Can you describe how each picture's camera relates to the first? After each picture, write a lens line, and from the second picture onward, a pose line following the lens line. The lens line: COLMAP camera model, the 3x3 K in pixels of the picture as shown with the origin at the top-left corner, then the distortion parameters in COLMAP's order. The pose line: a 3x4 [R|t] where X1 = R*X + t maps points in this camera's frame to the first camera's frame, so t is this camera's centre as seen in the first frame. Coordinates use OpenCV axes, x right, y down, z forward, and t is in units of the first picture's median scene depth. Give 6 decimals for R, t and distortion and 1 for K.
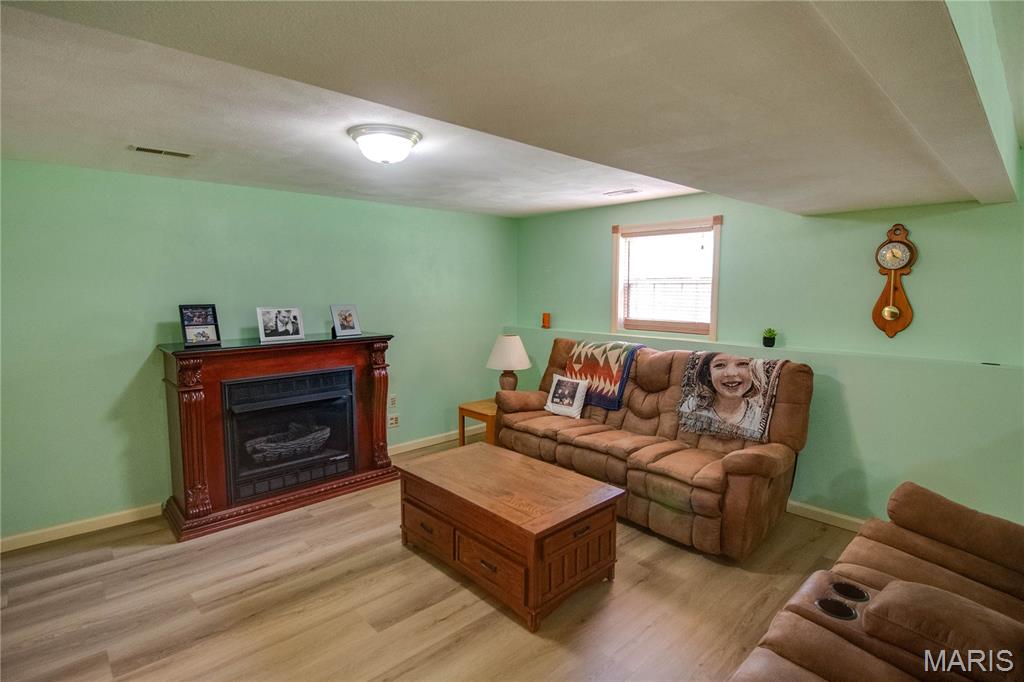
lens RADIAL K [[496.1, 0, 519.1], [0, 496.1, 328.8], [0, 0, 1]] dist [0.001972, -0.014648]
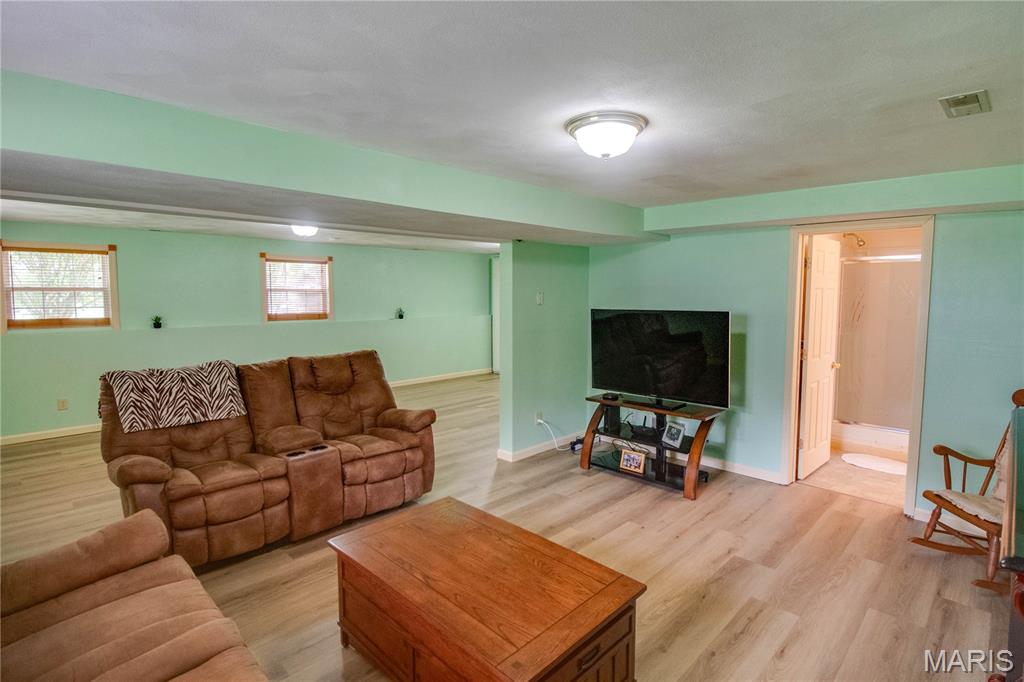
lens RADIAL K [[496.1, 0, 519.1], [0, 496.1, 328.8], [0, 0, 1]] dist [0.001972, -0.014648]
pose [[-0.999710, -0.002510, 0.023940, -0.097141], [0.001278, 0.987615, 0.156890, -0.108847], [-0.024038, 0.156875, -0.987326, 1.248002]]
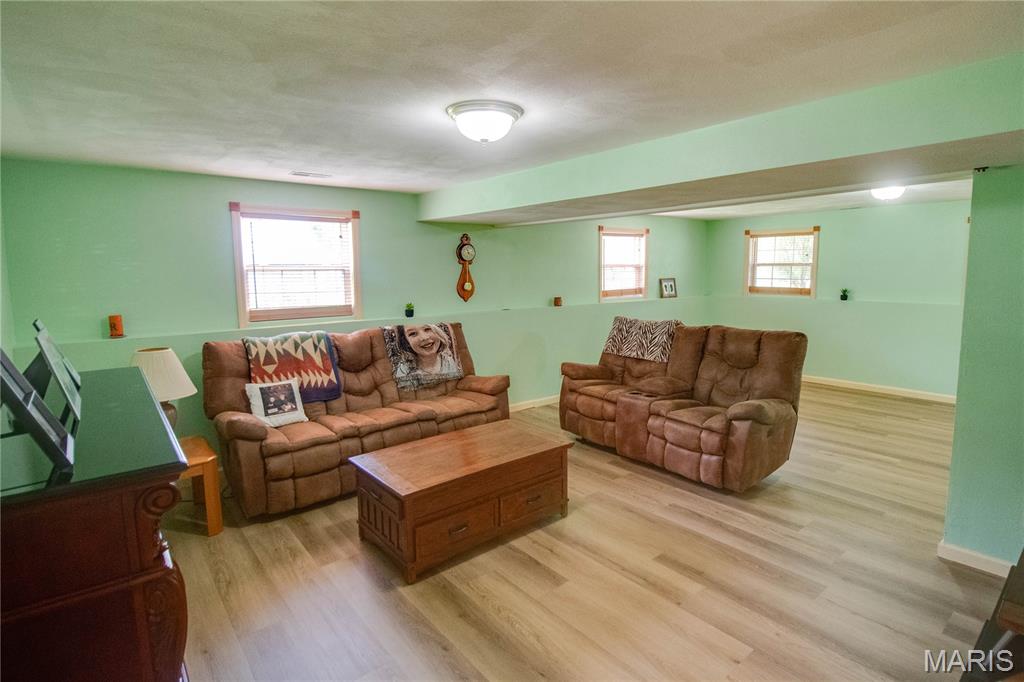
lens RADIAL K [[496.1, 0, 519.1], [0, 496.1, 328.8], [0, 0, 1]] dist [0.001972, -0.014648]
pose [[0.103611, -0.118077, 0.987584, -0.800426], [0.094844, 0.989576, 0.108365, -0.050124], [-0.990085, 0.082439, 0.113730, 0.564281]]
